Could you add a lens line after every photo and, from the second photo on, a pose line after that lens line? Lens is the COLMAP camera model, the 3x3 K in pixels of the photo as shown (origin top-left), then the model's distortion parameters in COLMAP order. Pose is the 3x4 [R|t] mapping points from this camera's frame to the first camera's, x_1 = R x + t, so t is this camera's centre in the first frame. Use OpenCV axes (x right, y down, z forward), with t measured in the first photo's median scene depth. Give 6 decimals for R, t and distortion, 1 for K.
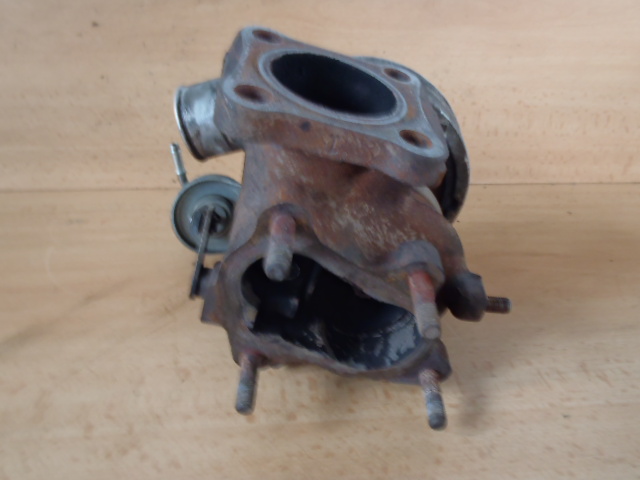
lens RADIAL K [[527.7, 0, 326.3], [0, 527.7, 236.1], [0, 0, 1]] dist [-0.007280, 0.001324]
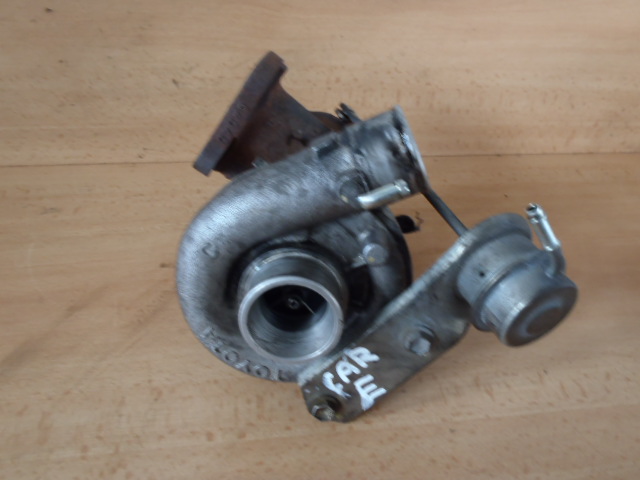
lens RADIAL K [[527.7, 0, 326.7], [0, 527.7, 237.7], [0, 0, 1]] dist [-0.007280, 0.001324]
pose [[0.999113, 0.005598, 0.041733, 0.052457], [-0.015249, 0.971951, 0.234687, -0.267756], [-0.039249, -0.235115, 0.971175, -0.094986]]
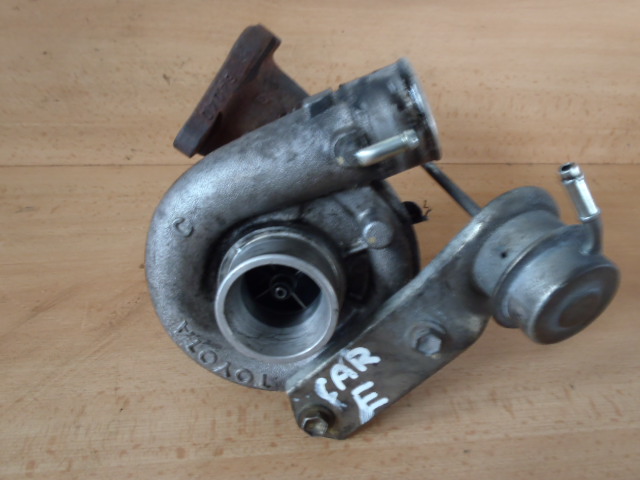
lens RADIAL K [[527.7, 0, 324.3], [0, 527.7, 239.7], [0, 0, 1]] dist [-0.007280, 0.001324]
pose [[0.999309, 0.019749, 0.031472, 0.068262], [-0.024842, 0.985014, 0.170674, -0.176575], [-0.027630, -0.171338, 0.984825, -0.010286]]
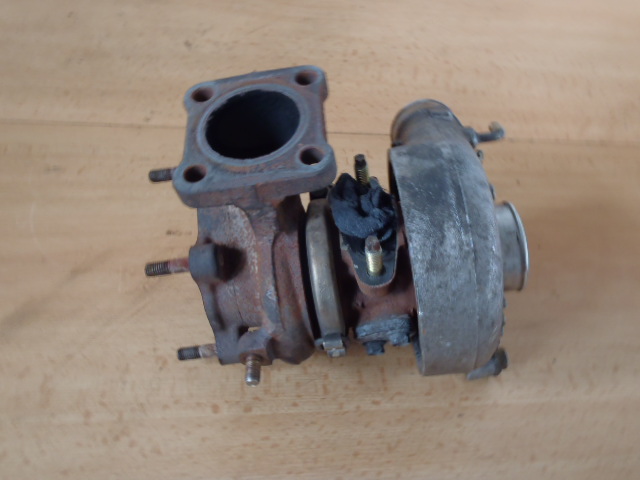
lens RADIAL K [[527.7, 0, 324.7], [0, 527.7, 235.9], [0, 0, 1]] dist [-0.007280, 0.001324]
pose [[0.996556, 0.060273, 0.056953, 0.012789], [-0.073593, 0.959354, 0.272442, -0.257507], [-0.038217, -0.275695, 0.960485, -0.072699]]
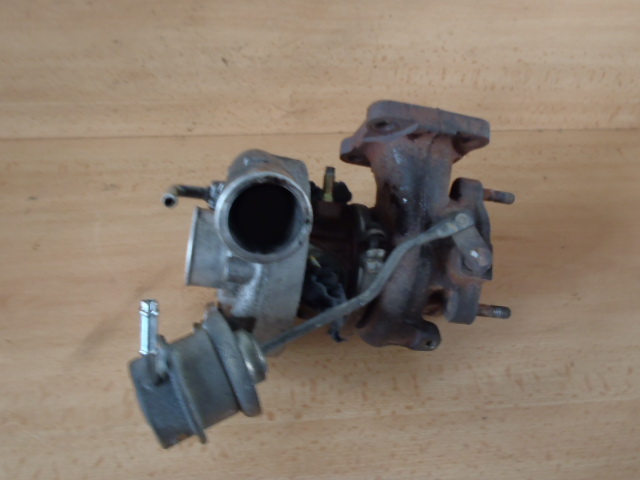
lens RADIAL K [[527.7, 0, 326.2], [0, 527.7, 236.4], [0, 0, 1]] dist [-0.007280, 0.001324]
pose [[0.999599, 0.028323, 0.000249, -0.001480], [-0.026445, 0.930080, 0.366404, -0.411526], [0.010146, -0.366263, 0.930456, -0.120062]]
